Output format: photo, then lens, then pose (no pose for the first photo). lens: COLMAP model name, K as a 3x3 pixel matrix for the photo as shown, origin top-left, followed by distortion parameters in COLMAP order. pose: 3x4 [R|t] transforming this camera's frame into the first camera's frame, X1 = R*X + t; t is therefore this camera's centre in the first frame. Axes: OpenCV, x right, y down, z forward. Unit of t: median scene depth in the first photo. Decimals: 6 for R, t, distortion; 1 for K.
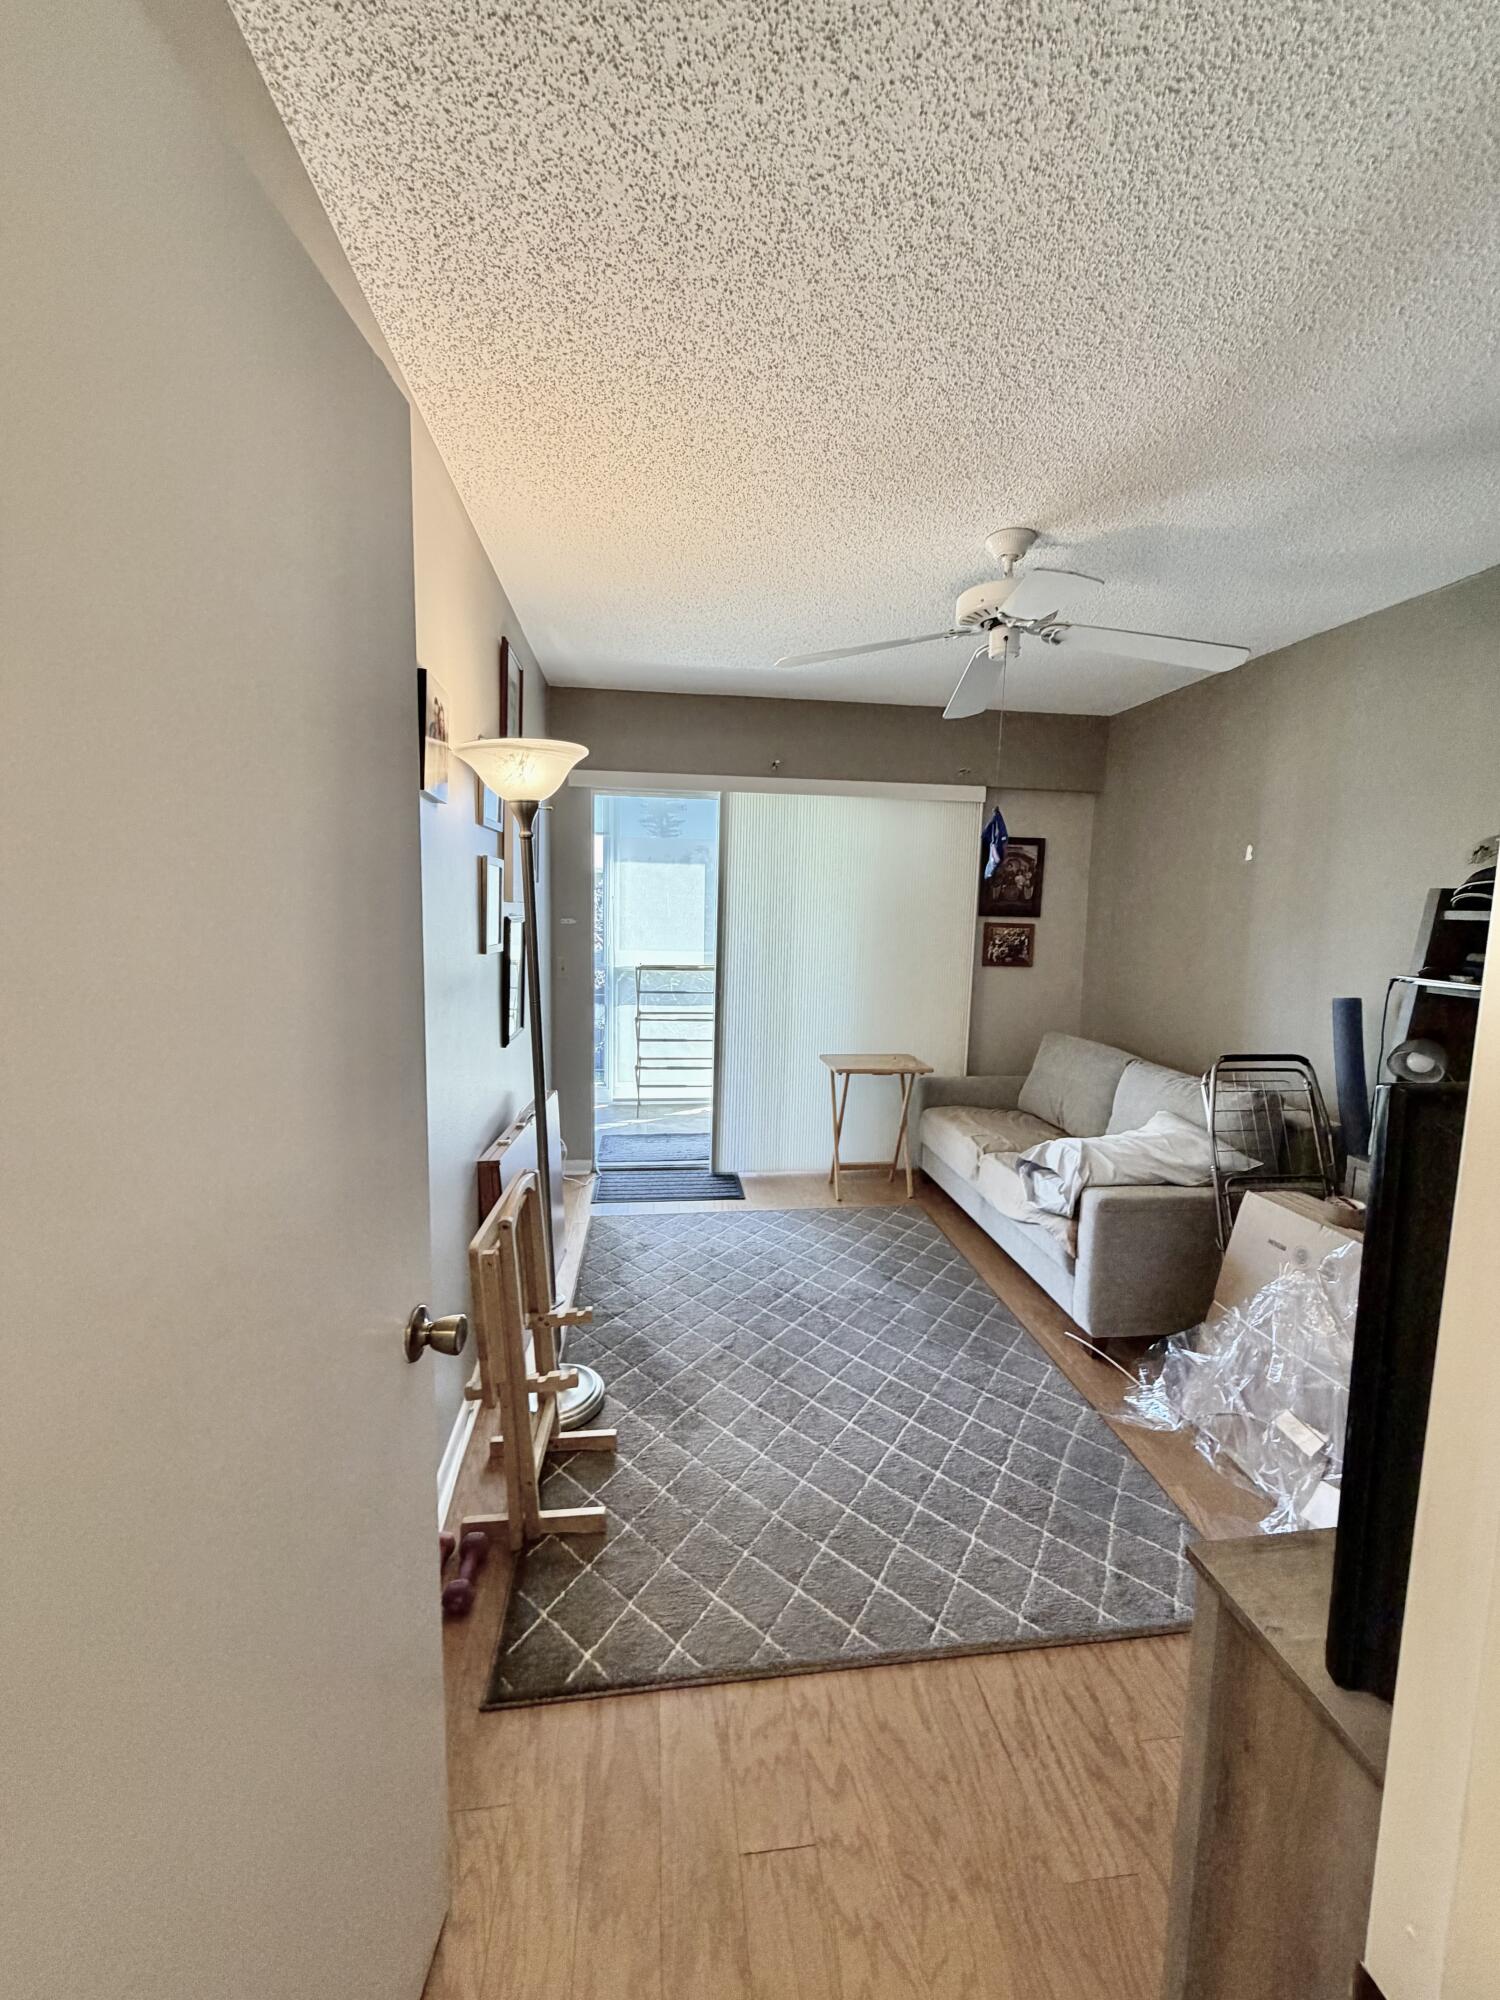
lens RADIAL K [[800.2, 0, 746.9], [0, 800.2, 992.0], [0, 0, 1]] dist [0.007715, -0.000243]
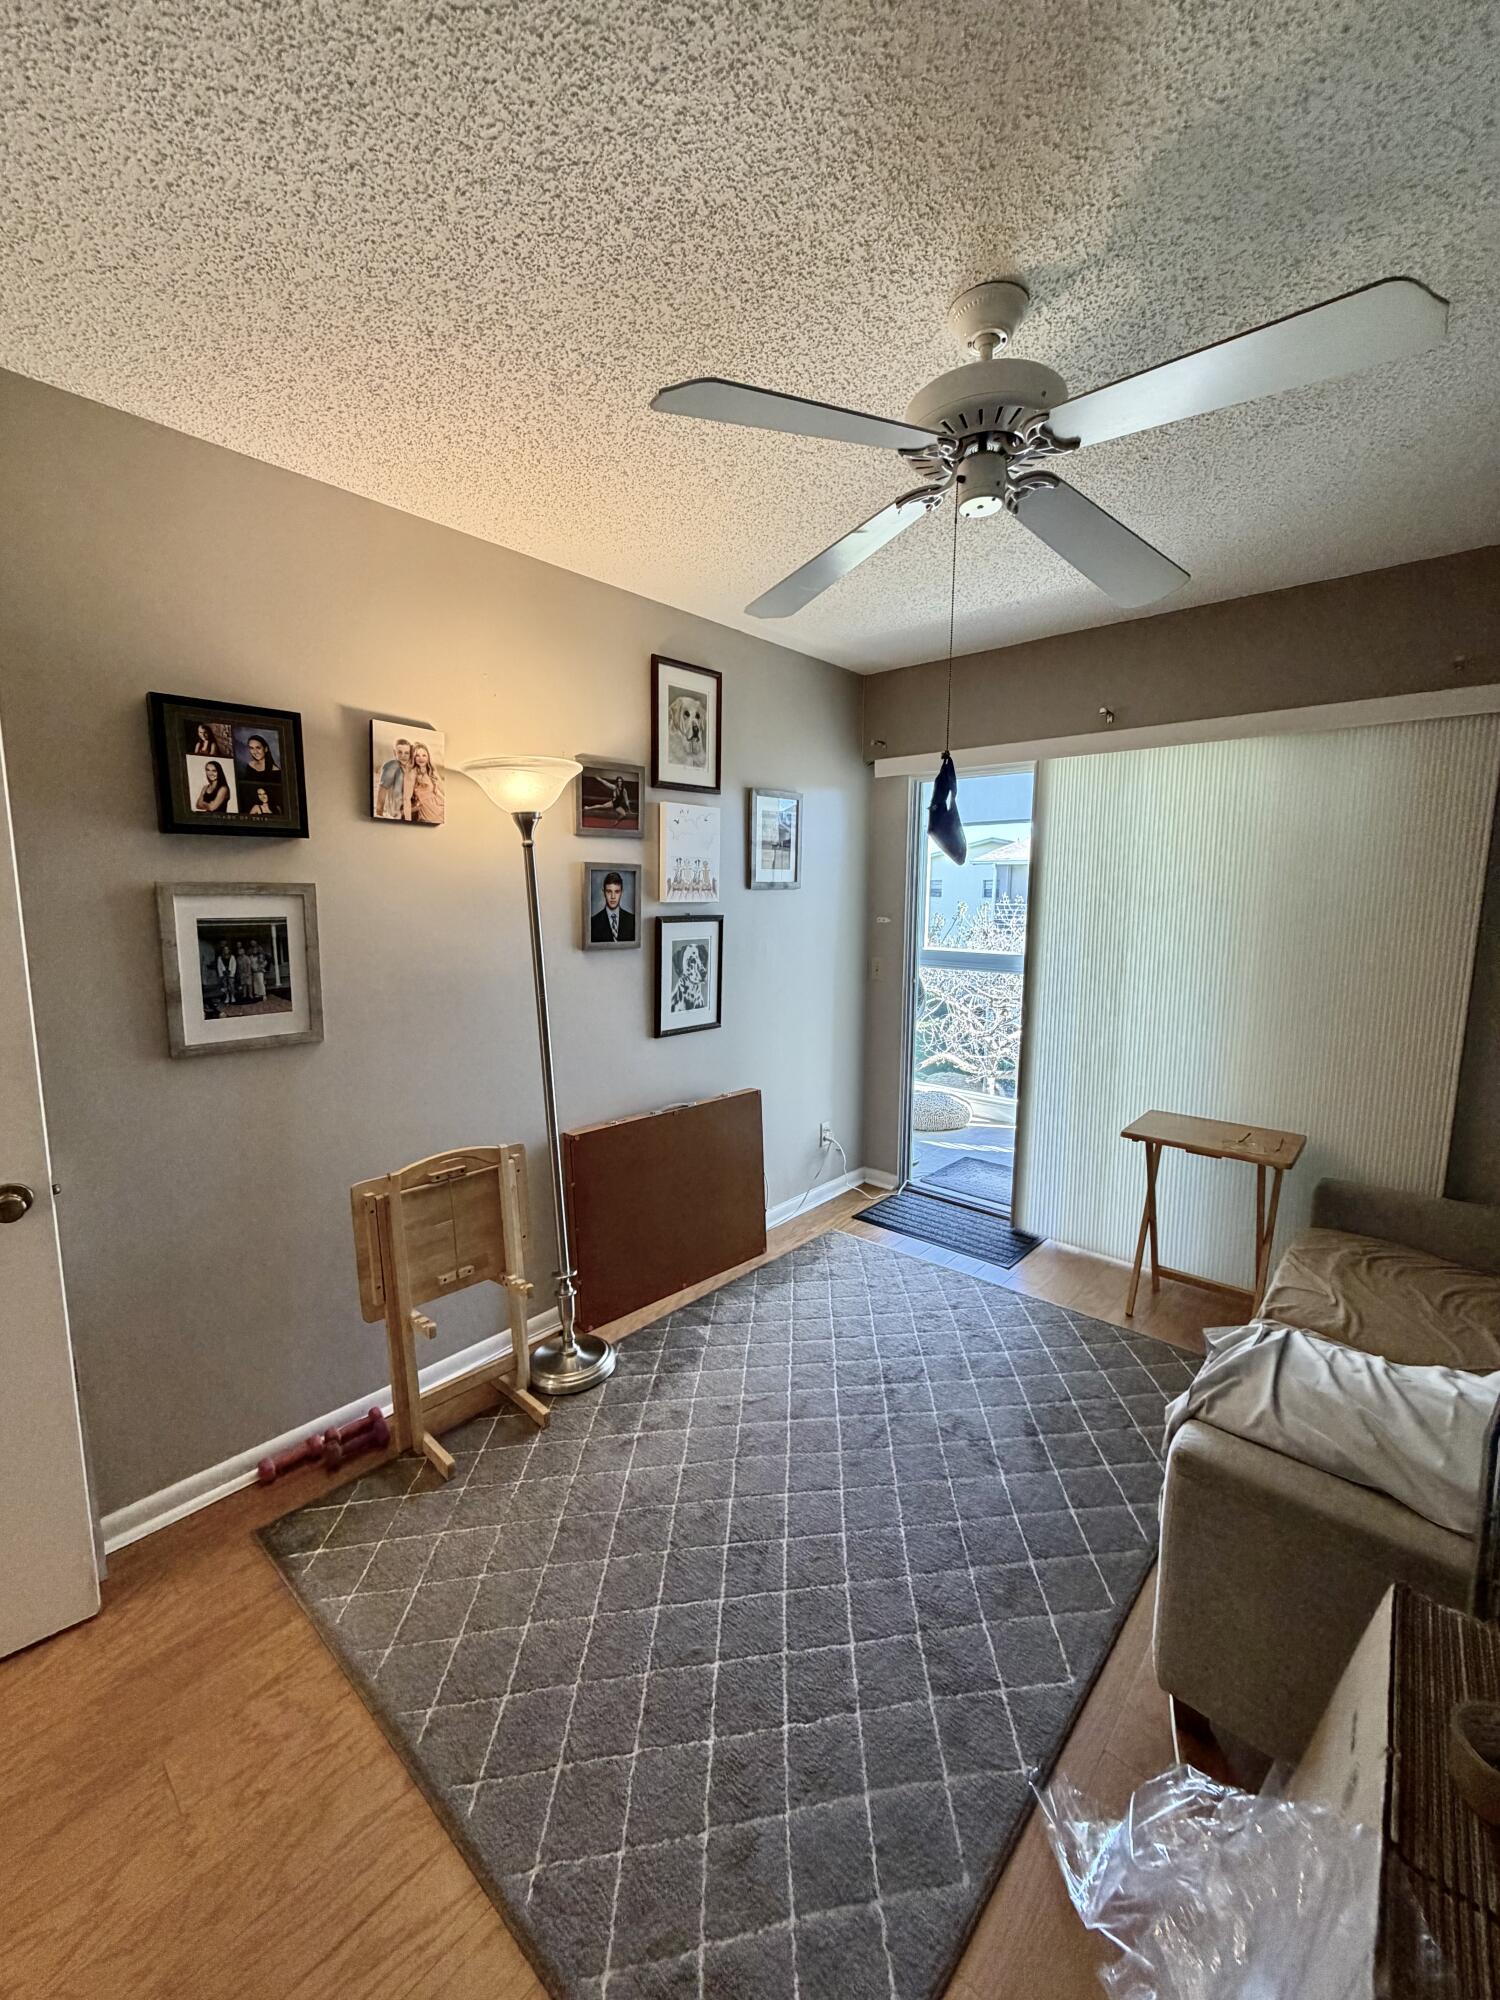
lens RADIAL K [[800.2, 0, 746.9], [0, 800.2, 992.0], [0, 0, 1]] dist [0.007715, -0.000243]
pose [[0.655131, 0.075584, -0.751725, 0.424436], [-0.070155, 0.996770, 0.039083, -0.031720], [0.752251, 0.027133, 0.658317, 0.278891]]
